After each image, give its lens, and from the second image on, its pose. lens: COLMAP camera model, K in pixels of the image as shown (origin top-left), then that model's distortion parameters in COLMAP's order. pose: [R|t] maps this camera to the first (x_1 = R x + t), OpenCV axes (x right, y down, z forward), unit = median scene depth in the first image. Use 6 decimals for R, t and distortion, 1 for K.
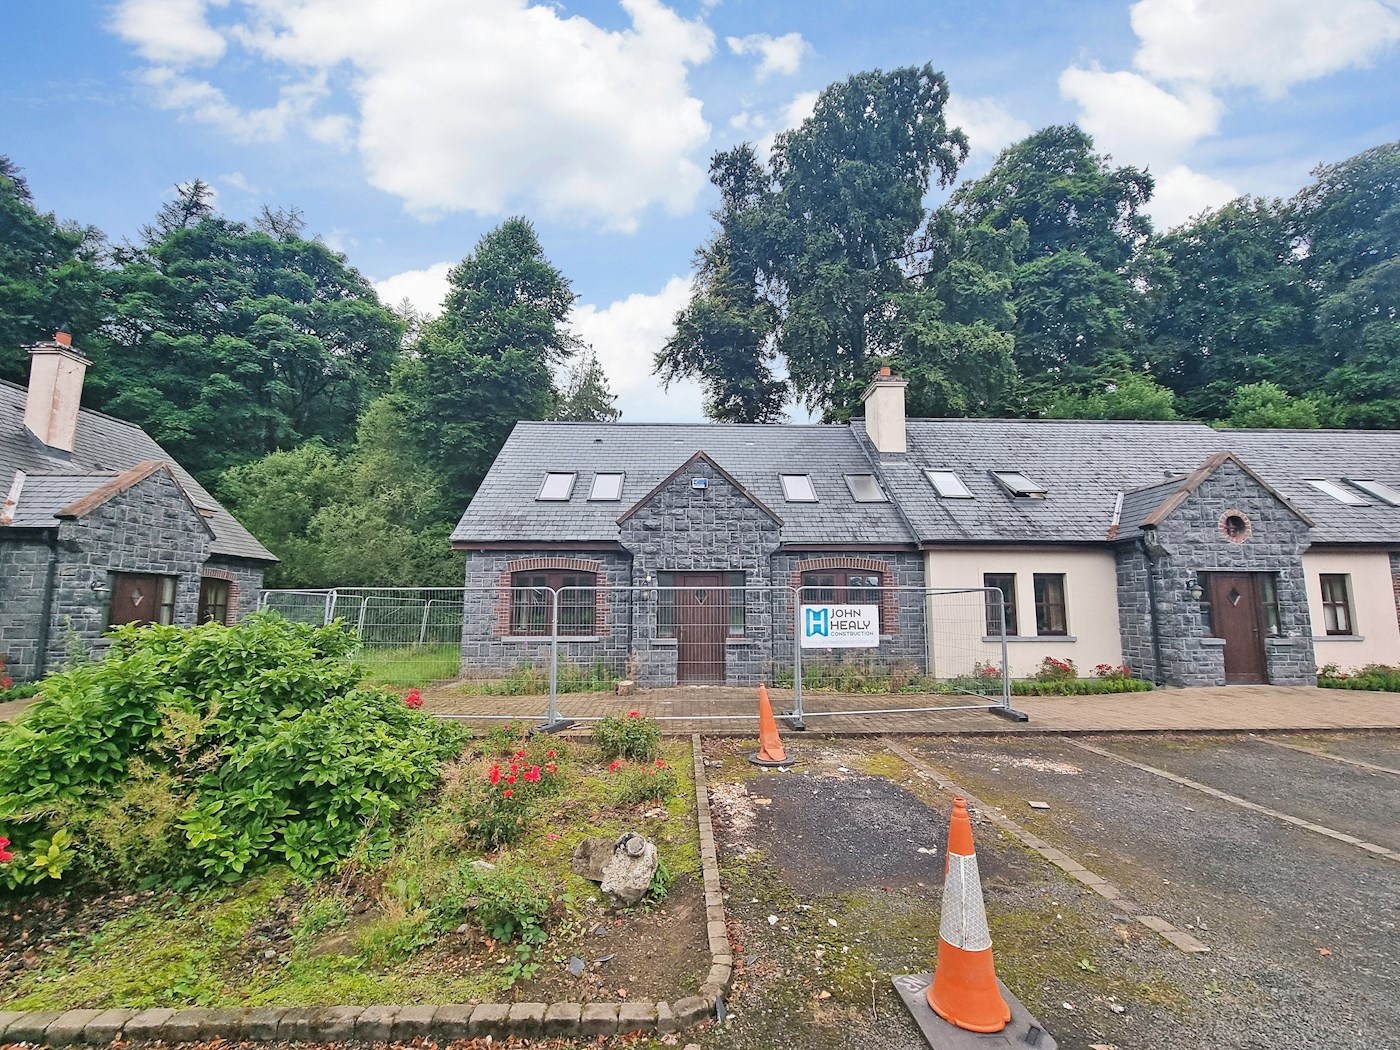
lens RADIAL K [[577.7, 0, 702.1], [0, 577.7, 540.5], [0, 0, 1]] dist [-0.002991, -0.000083]
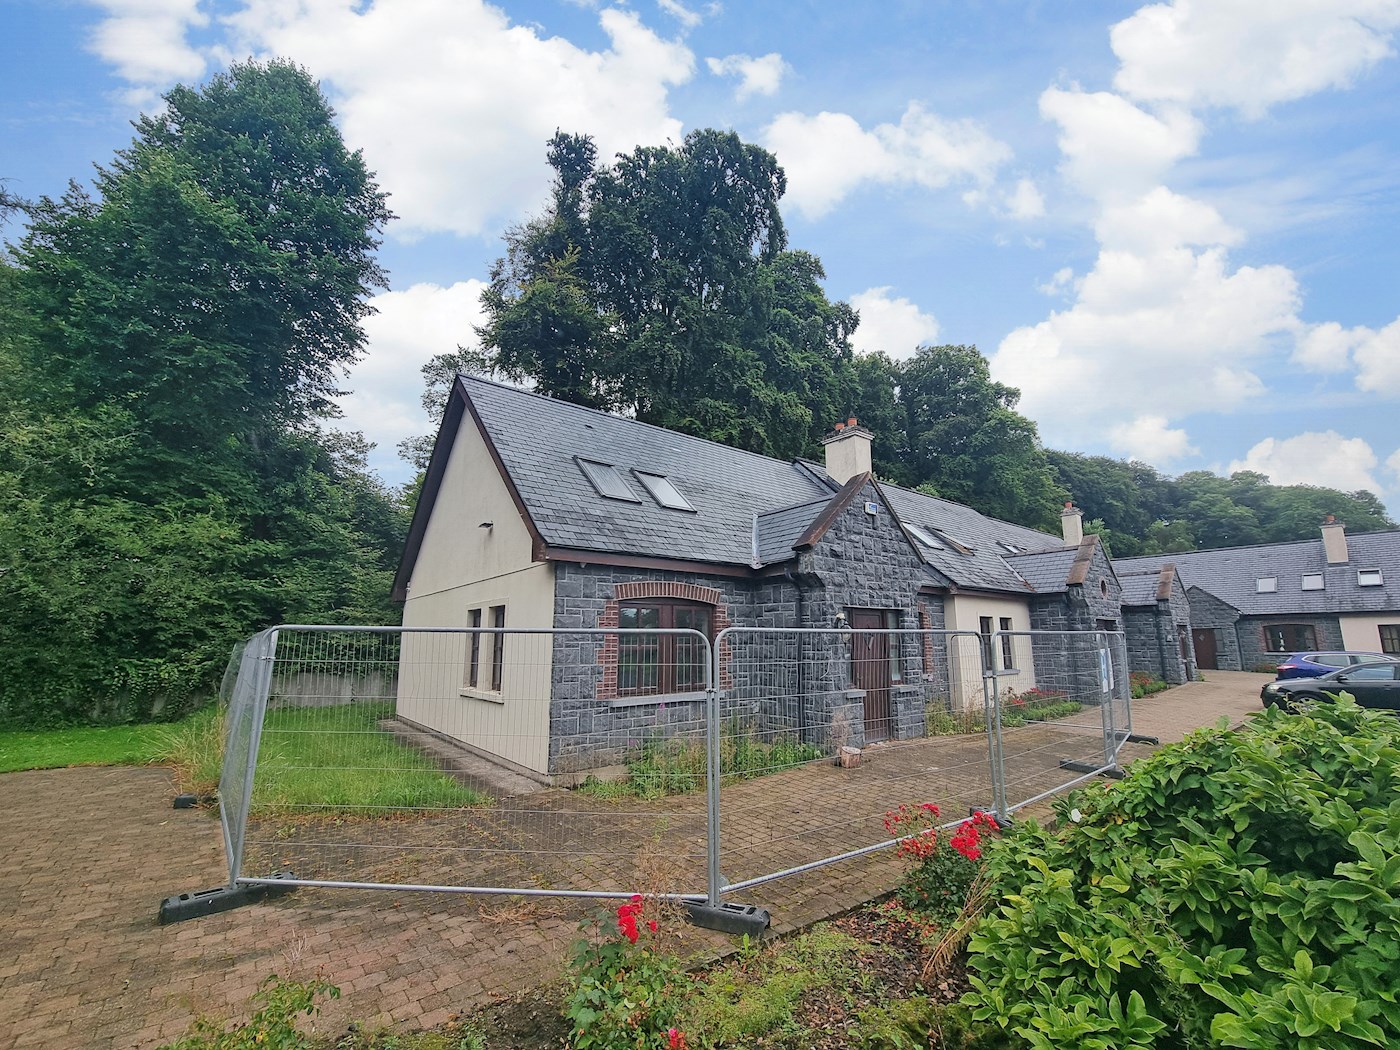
lens RADIAL K [[577.7, 0, 702.1], [0, 577.7, 540.5], [0, 0, 1]] dist [-0.002991, -0.000083]
pose [[0.794531, 0.099269, 0.599055, -0.670606], [-0.067390, 0.994868, -0.075479, 0.030466], [-0.603473, 0.019600, 0.797143, 0.414679]]
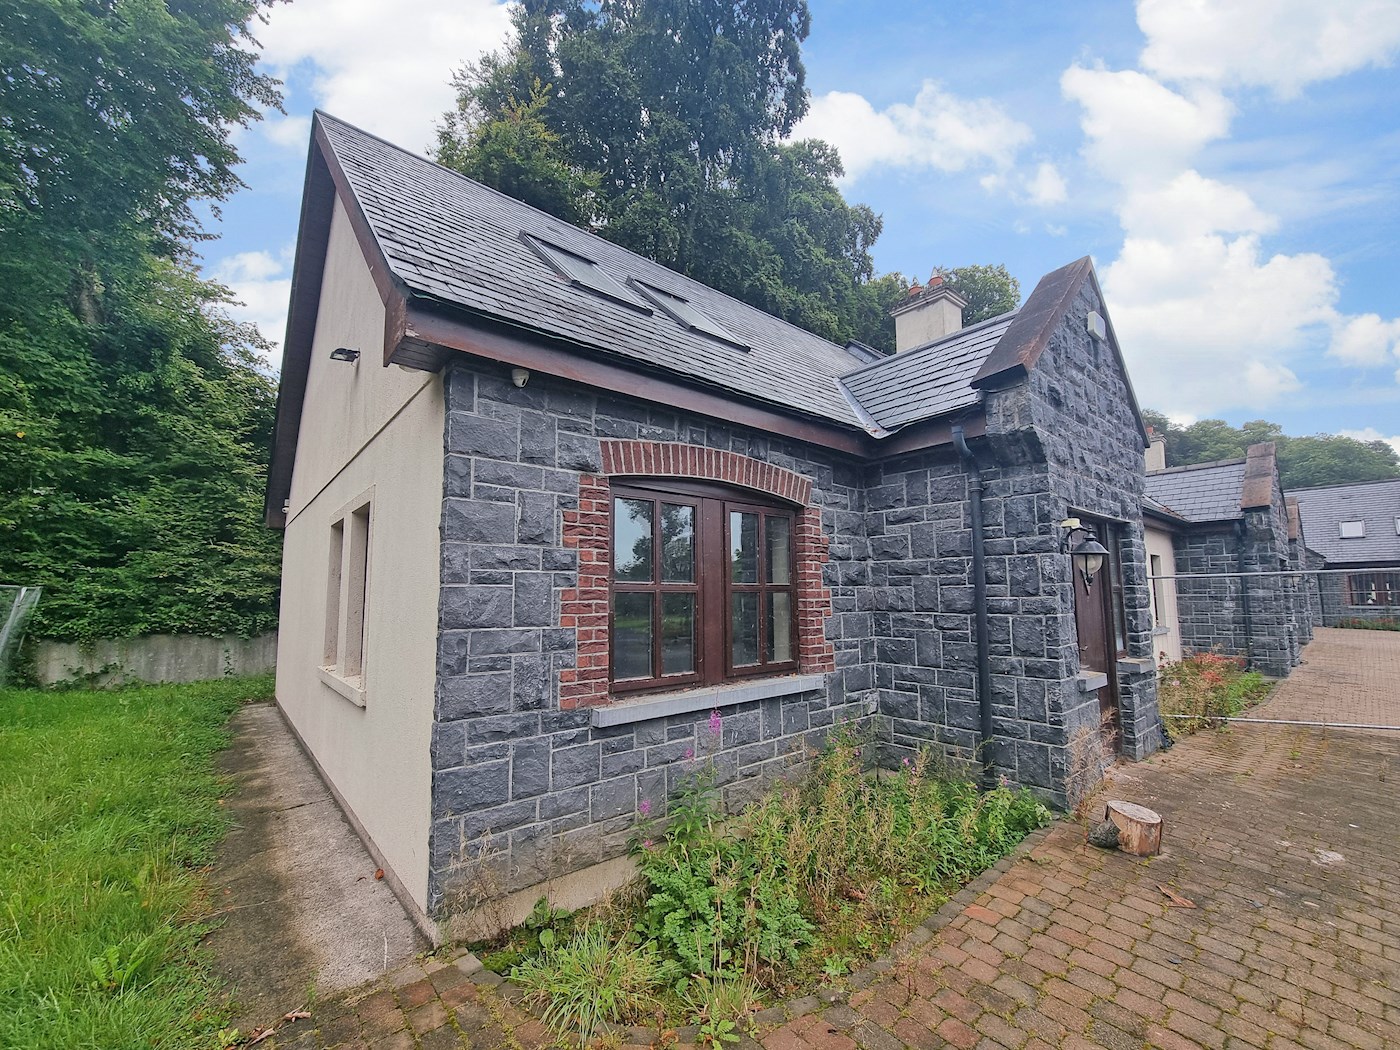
lens RADIAL K [[577.7, 0, 702.1], [0, 577.7, 540.5], [0, 0, 1]] dist [-0.002991, -0.000083]
pose [[0.779294, 0.055424, 0.624202, -0.478869], [-0.068833, 0.997625, -0.002645, 0.085140], [-0.622866, -0.040905, 0.781258, 0.758615]]
